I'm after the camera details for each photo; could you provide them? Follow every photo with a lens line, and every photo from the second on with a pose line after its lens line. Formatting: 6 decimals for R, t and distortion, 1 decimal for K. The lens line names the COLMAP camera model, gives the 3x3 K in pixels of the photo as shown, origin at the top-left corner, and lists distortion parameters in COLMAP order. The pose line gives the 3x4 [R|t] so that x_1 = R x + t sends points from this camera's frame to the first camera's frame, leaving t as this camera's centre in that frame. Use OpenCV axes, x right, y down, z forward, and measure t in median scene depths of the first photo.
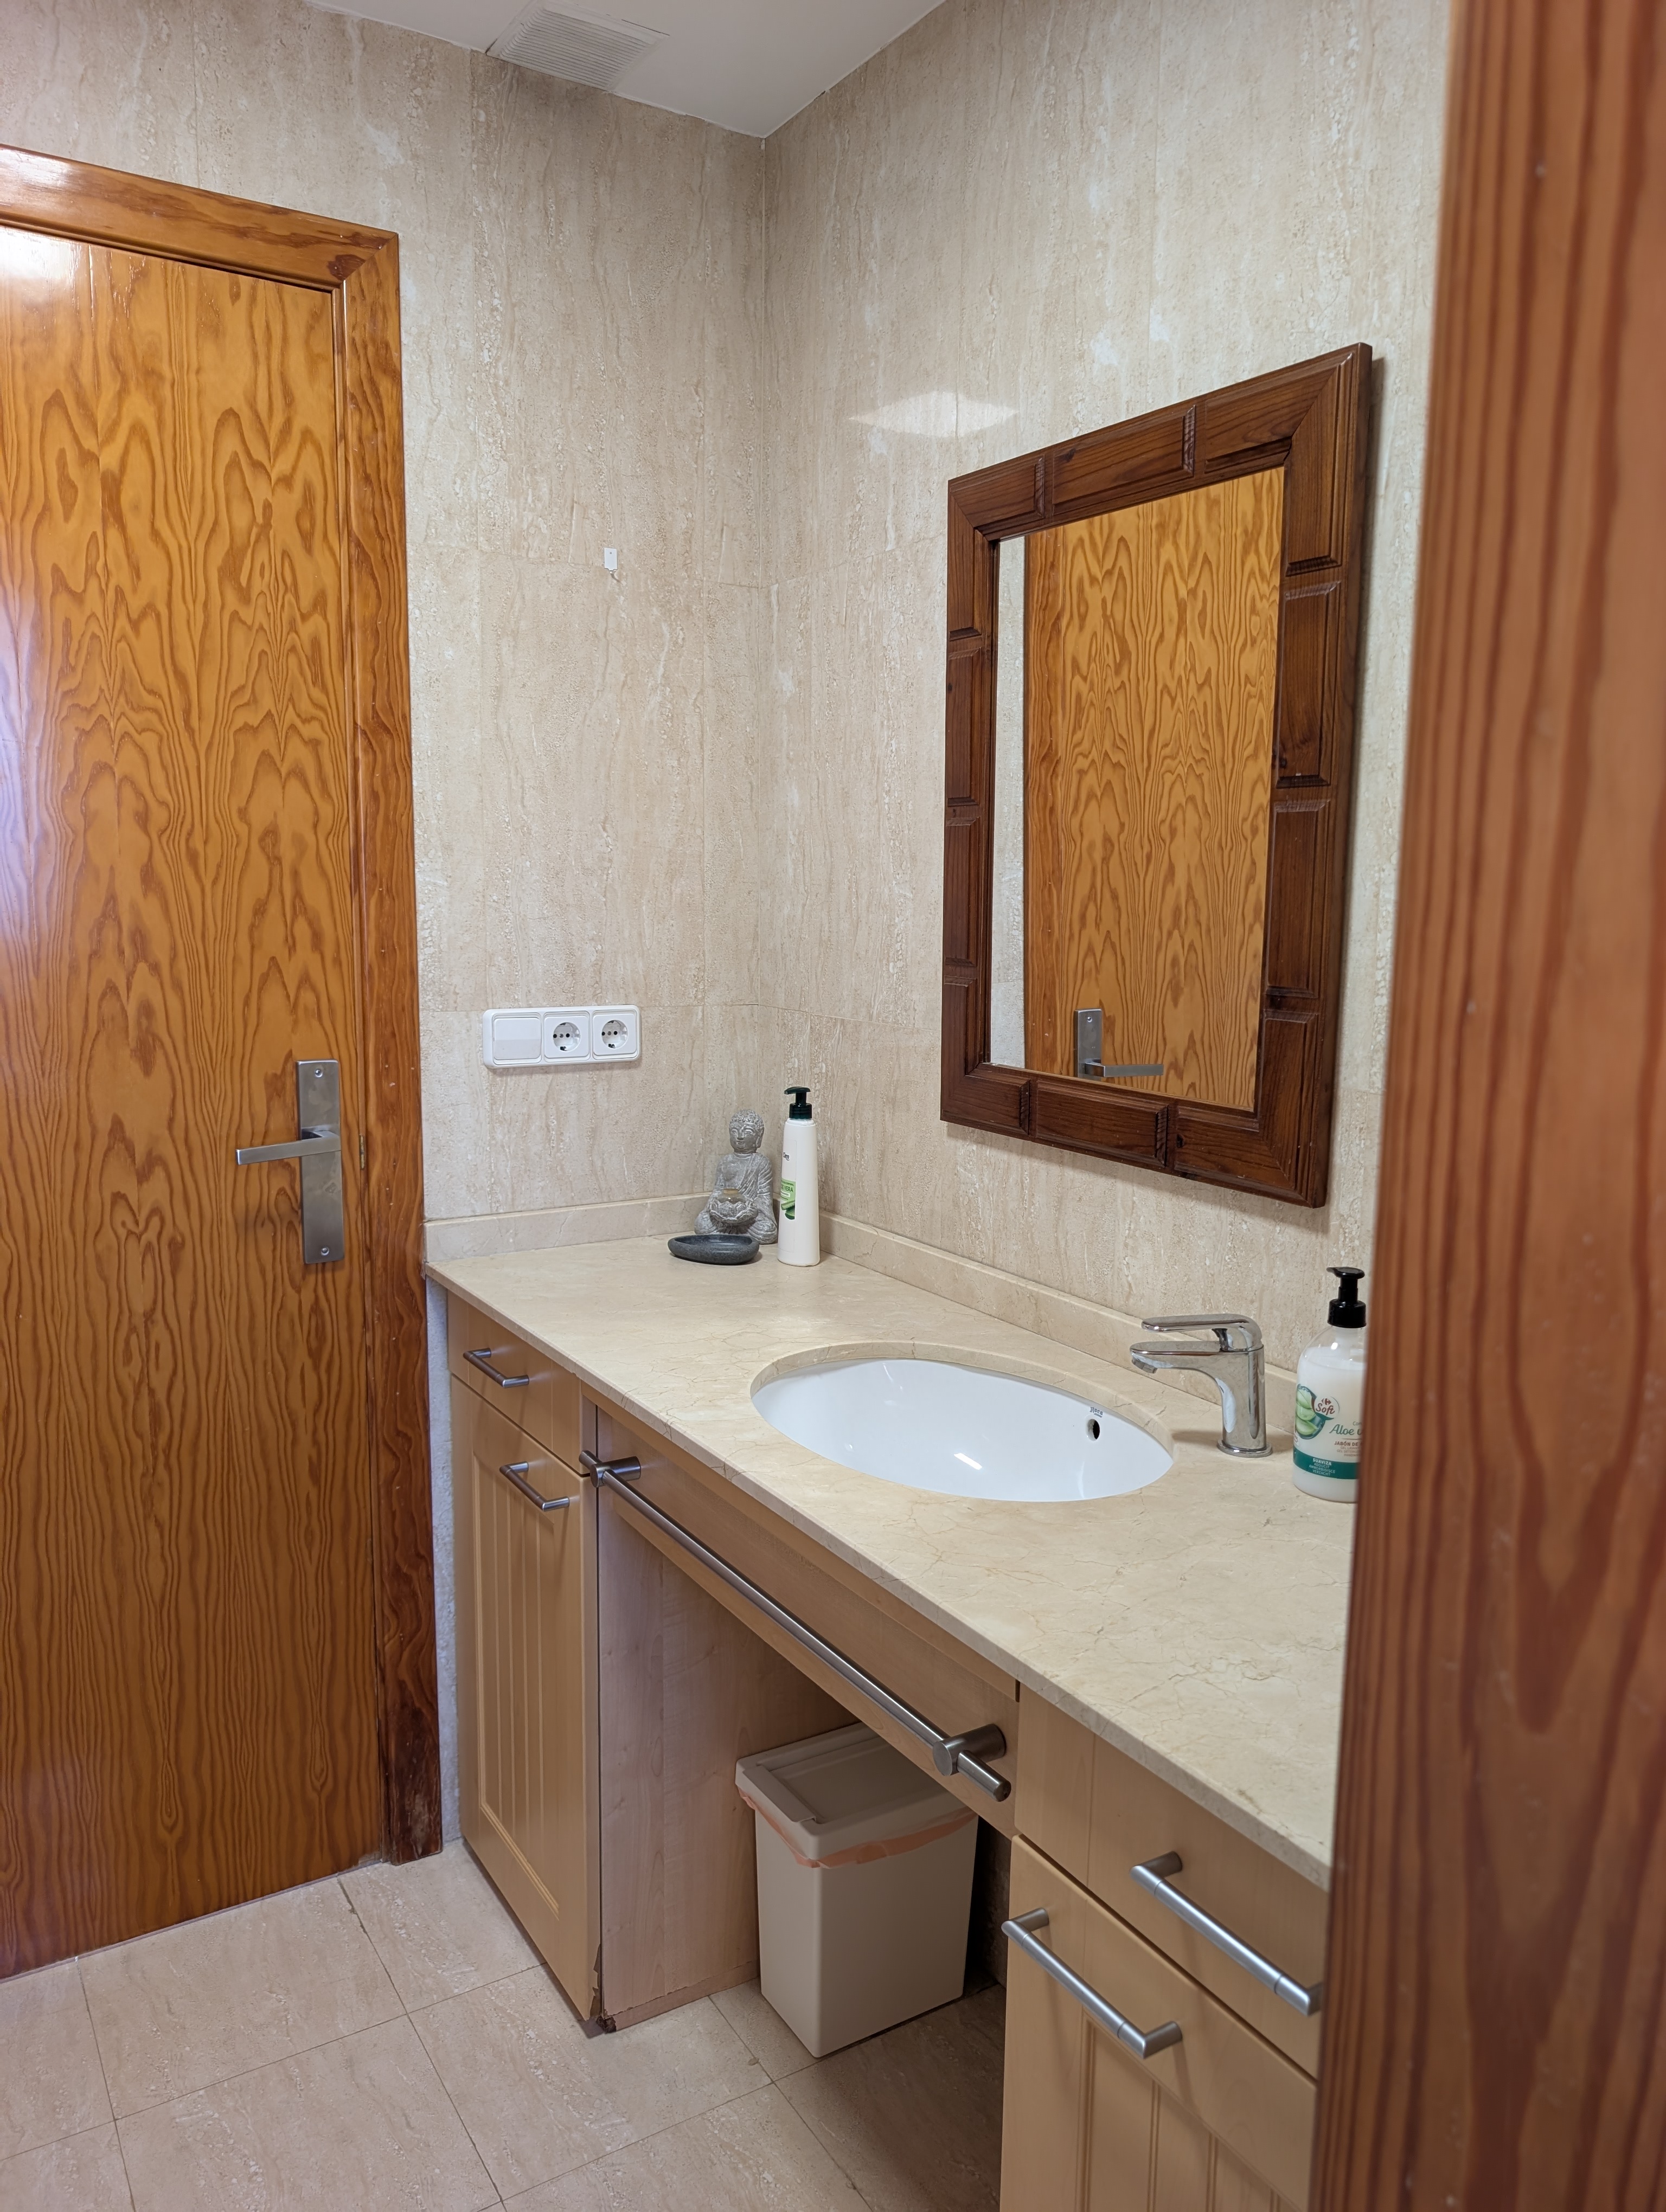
lens RADIAL K [[1573.2, 0, 839.8], [0, 1573.2, 1111.6], [0, 0, 1]] dist [0.001227, -0.005276]
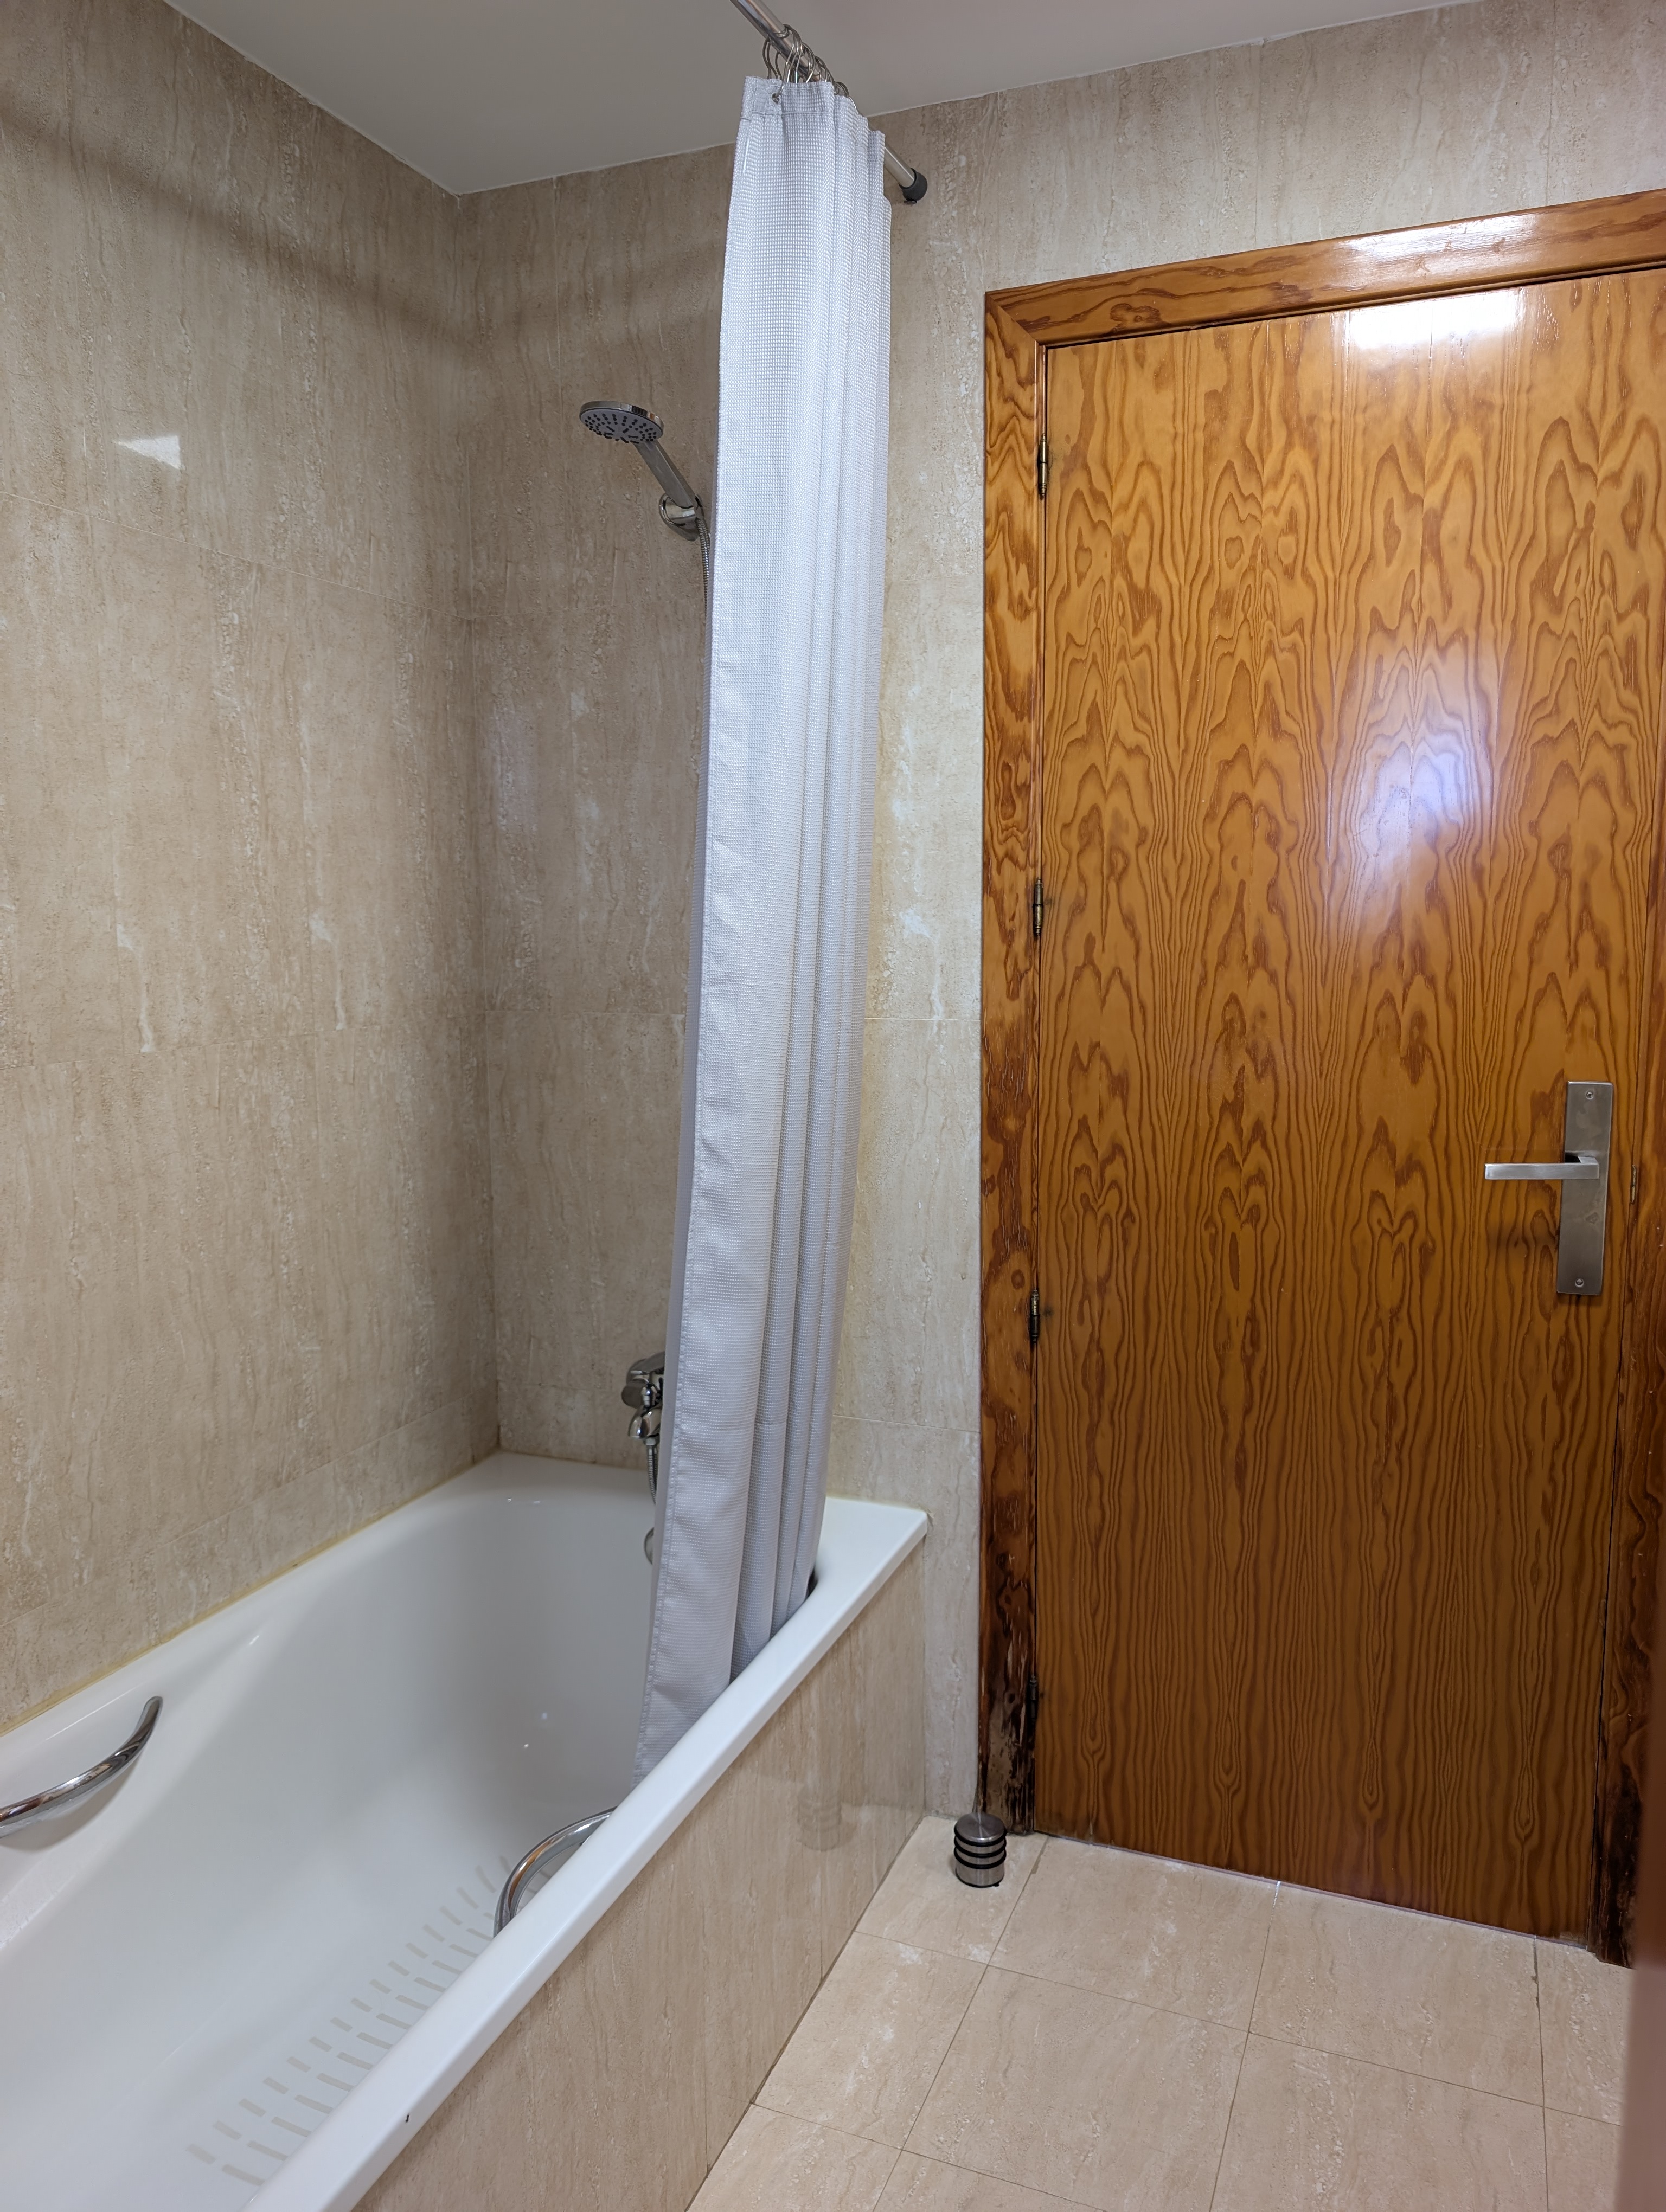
lens RADIAL K [[1573.2, 0, 842.3], [0, 1573.2, 1098.4], [0, 0, 1]] dist [0.001227, -0.005276]
pose [[0.593905, 0.084202, -0.800117, 0.167636], [-0.099270, 0.994578, 0.030981, -0.007669], [0.798387, 0.061028, 0.599044, 0.072954]]
